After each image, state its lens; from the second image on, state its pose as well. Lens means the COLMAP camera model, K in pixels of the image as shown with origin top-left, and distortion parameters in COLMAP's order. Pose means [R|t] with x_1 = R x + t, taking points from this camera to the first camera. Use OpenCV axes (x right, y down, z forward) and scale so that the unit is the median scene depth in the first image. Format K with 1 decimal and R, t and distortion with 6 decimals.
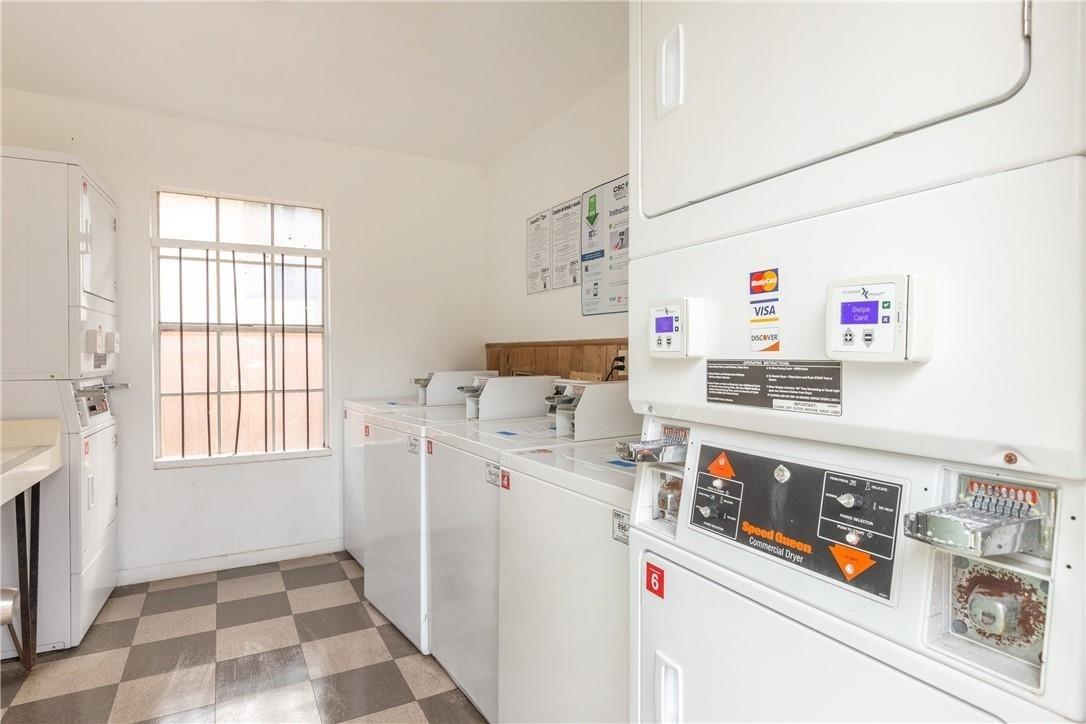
lens RADIAL K [[586.8, 0, 543.5], [0, 586.8, 361.5], [0, 0, 1]] dist [0.004641, -0.002659]
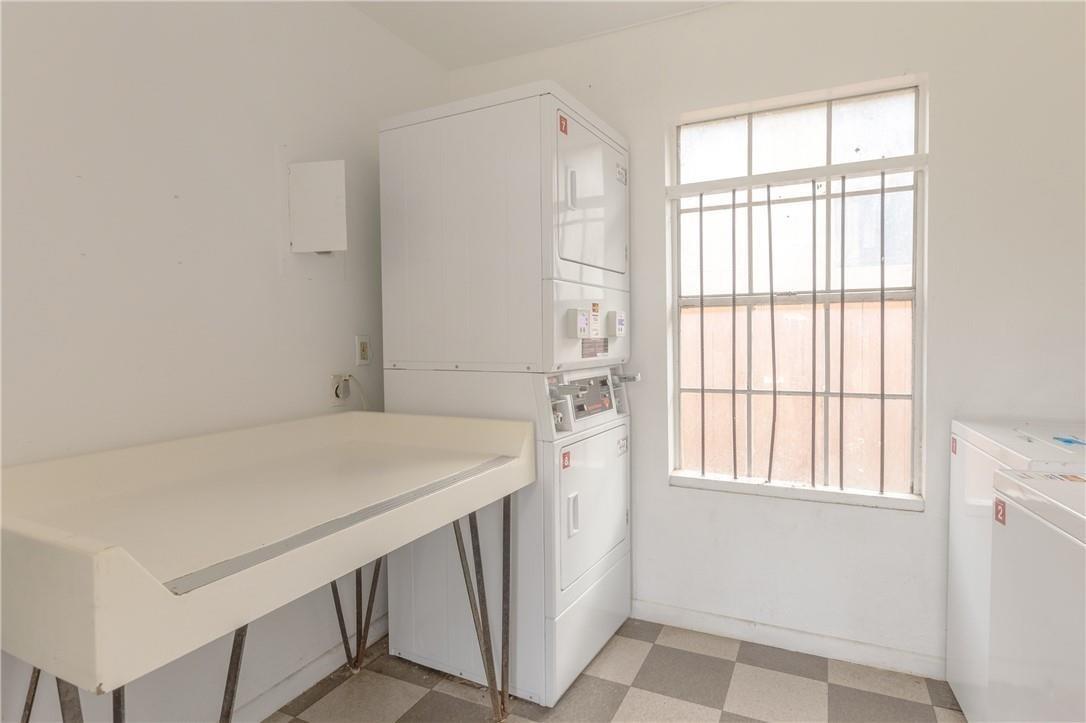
lens RADIAL K [[586.8, 0, 543.1], [0, 586.8, 356.5], [0, 0, 1]] dist [0.004641, -0.002659]
pose [[0.576602, 0.026545, -0.816594, -0.118487], [-0.000627, 0.999486, 0.032048, -0.011912], [0.817025, -0.017967, 0.576323, 0.393963]]
